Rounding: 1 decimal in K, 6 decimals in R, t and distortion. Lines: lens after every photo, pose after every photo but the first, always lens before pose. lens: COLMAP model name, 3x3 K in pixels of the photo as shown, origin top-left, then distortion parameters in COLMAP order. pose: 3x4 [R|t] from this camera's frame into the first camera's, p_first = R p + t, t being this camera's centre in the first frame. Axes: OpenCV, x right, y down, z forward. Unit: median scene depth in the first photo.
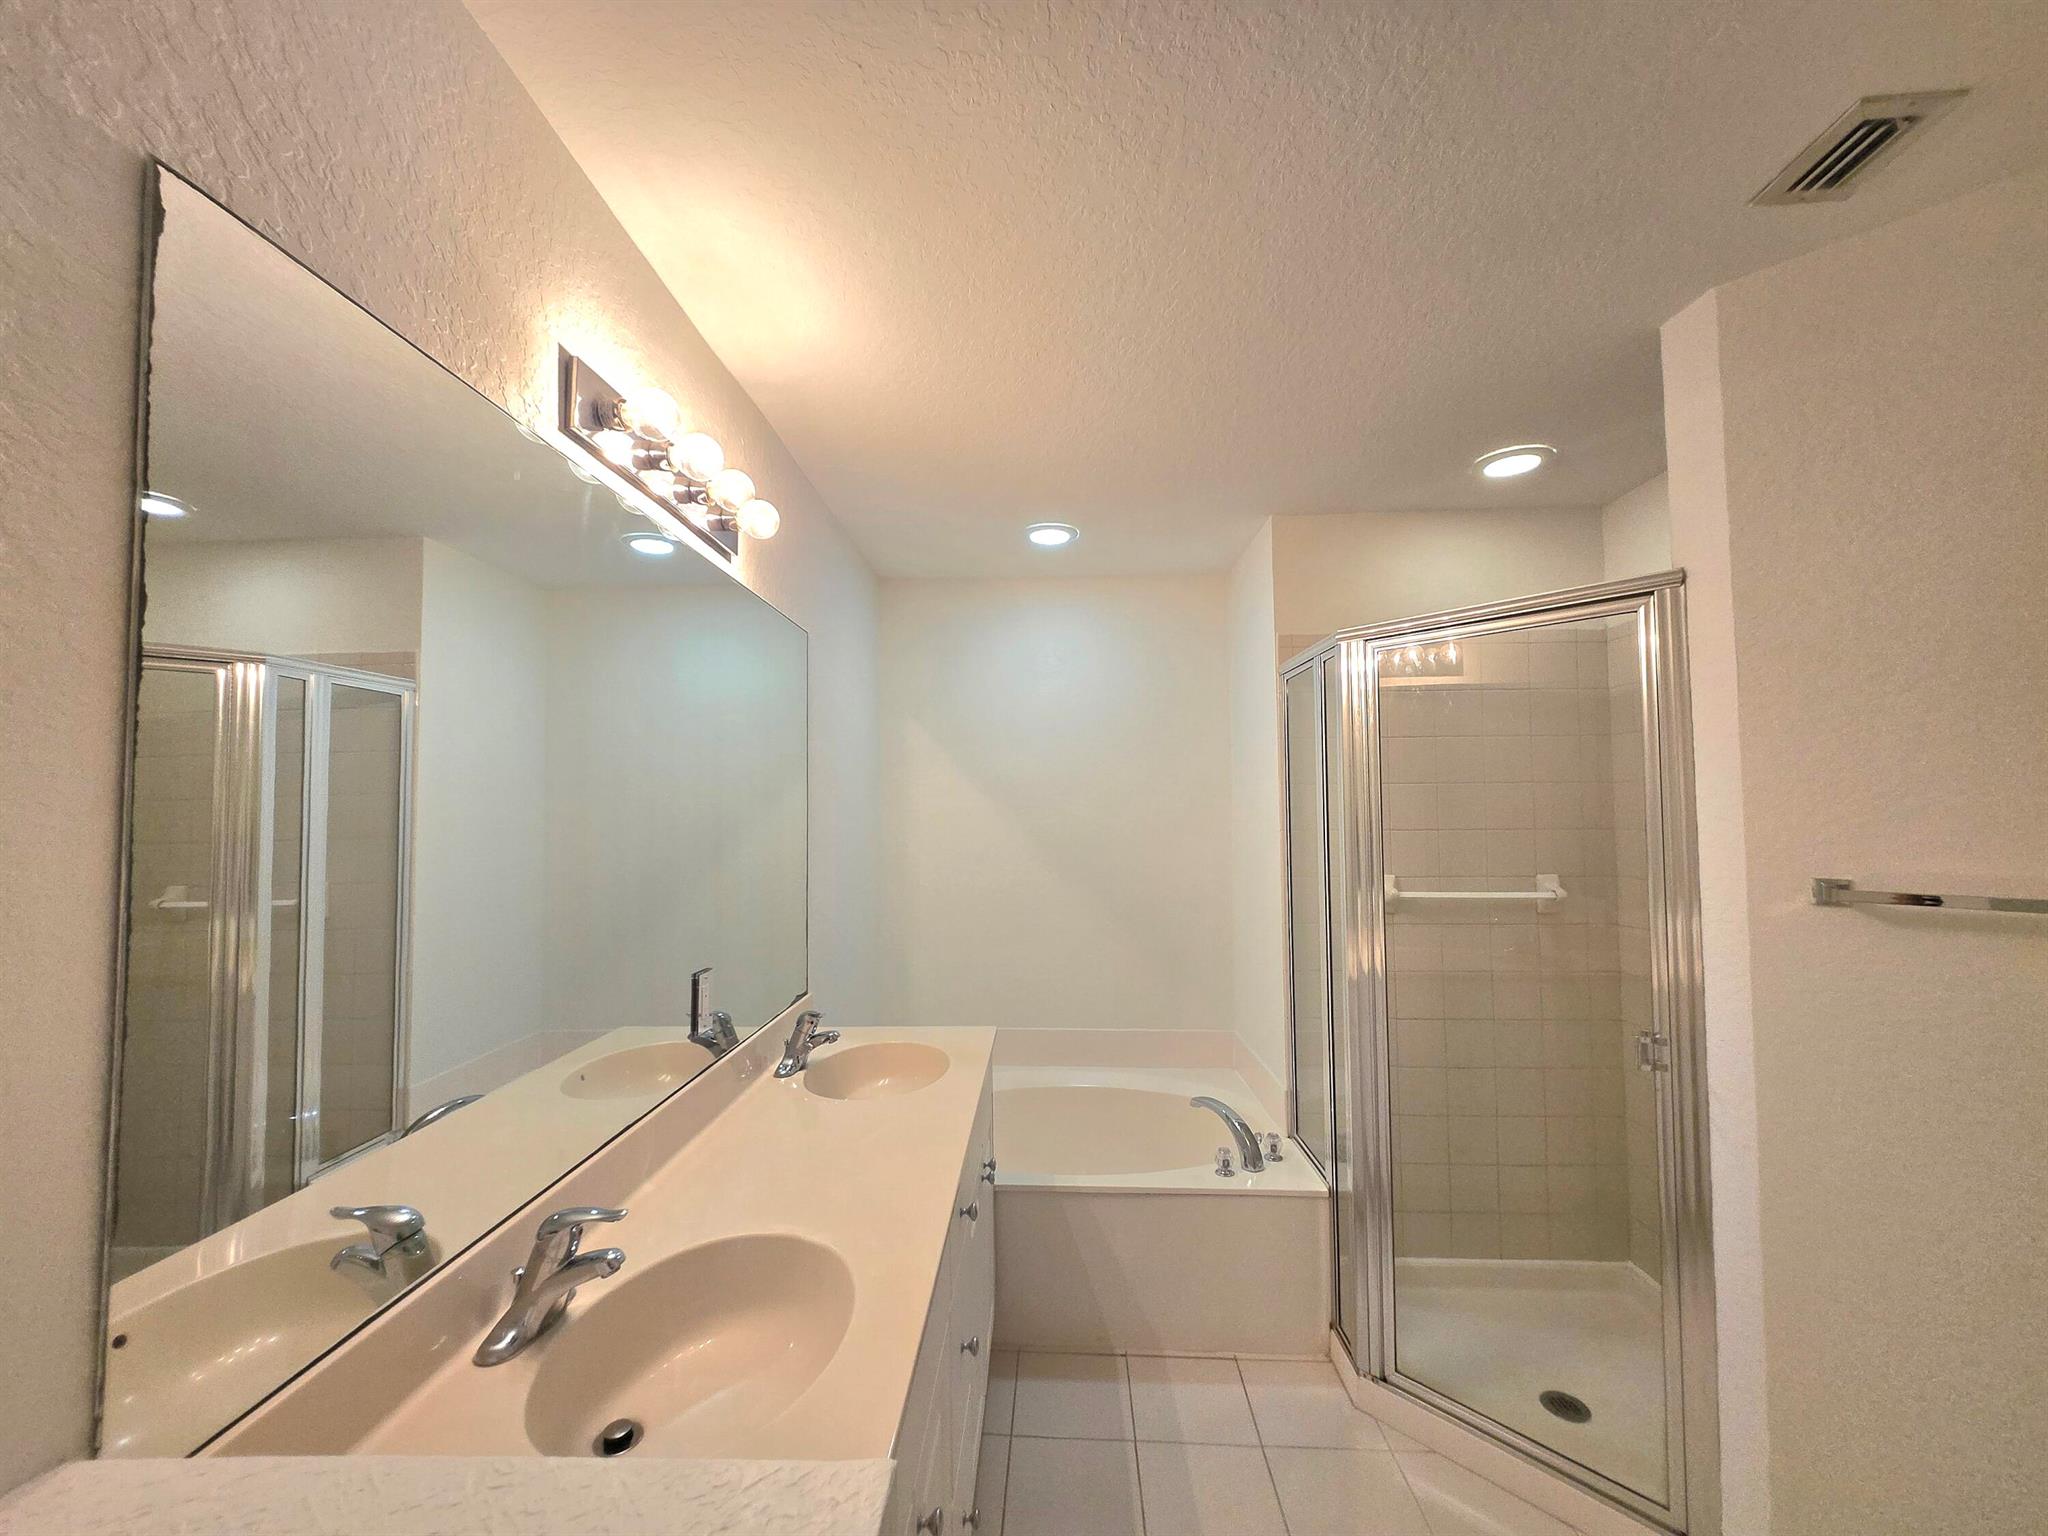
lens RADIAL K [[804.3, 0, 1020.7], [0, 804.3, 768.2], [0, 0, 1]] dist [-0.000944, -0.002539]
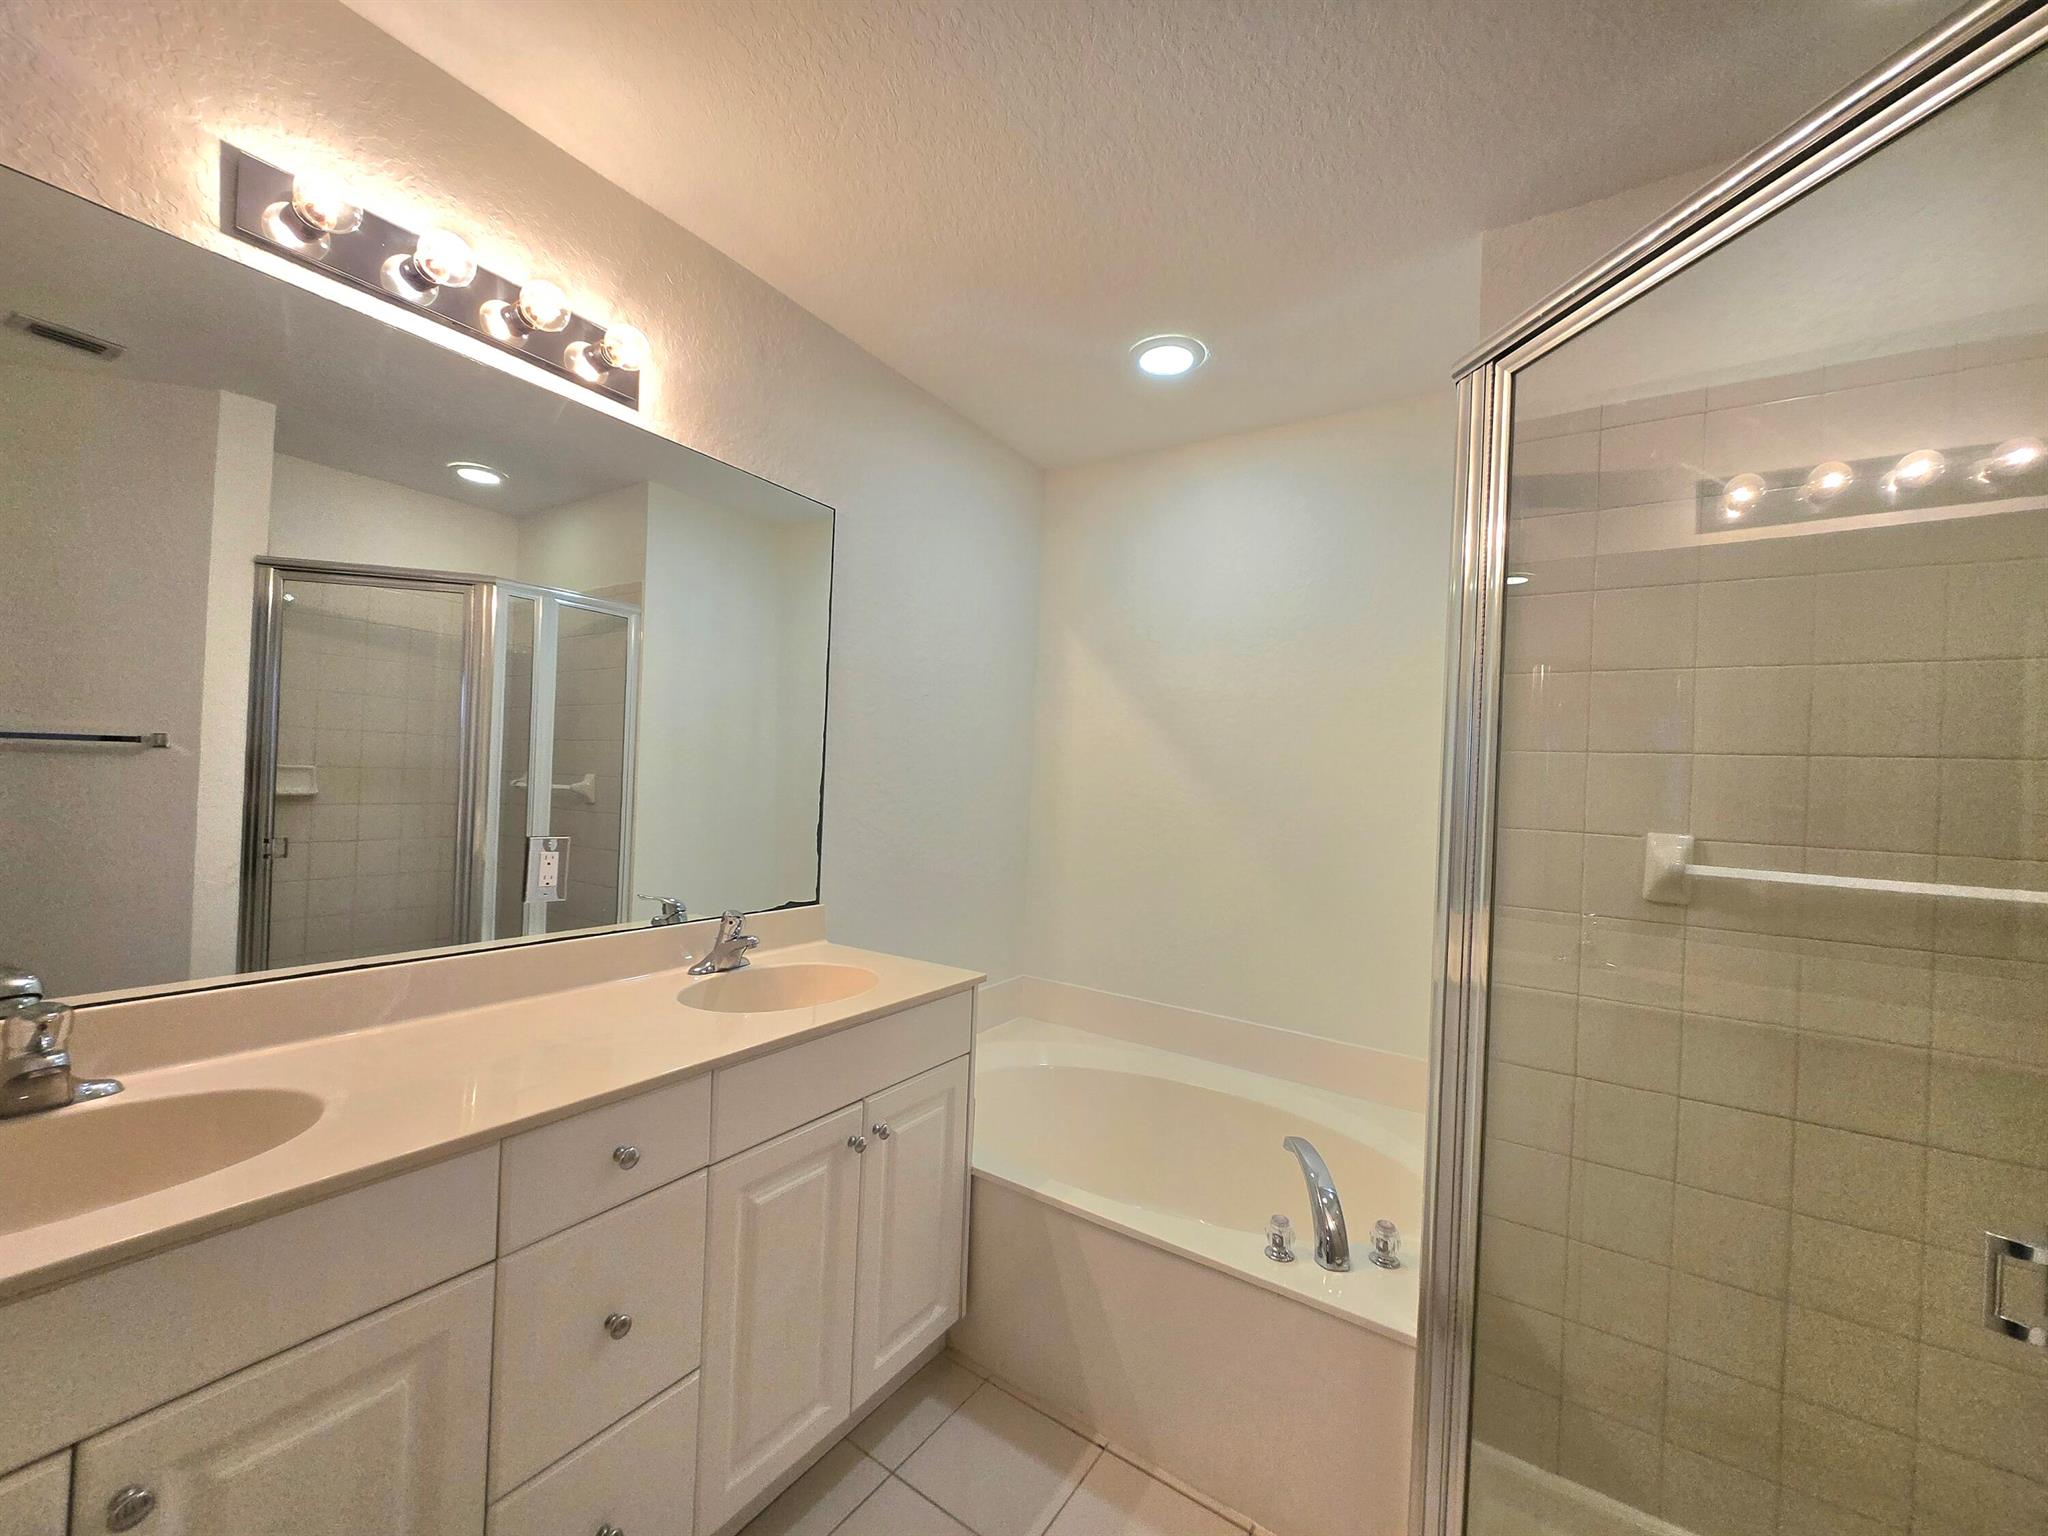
lens RADIAL K [[804.3, 0, 1019.7], [0, 804.3, 778.2], [0, 0, 1]] dist [-0.000944, -0.002539]
pose [[0.849917, 0.043163, -0.525146, 0.399694], [-0.023394, 0.998748, 0.044226, 0.090363], [0.526397, -0.025303, 0.849862, 0.339417]]
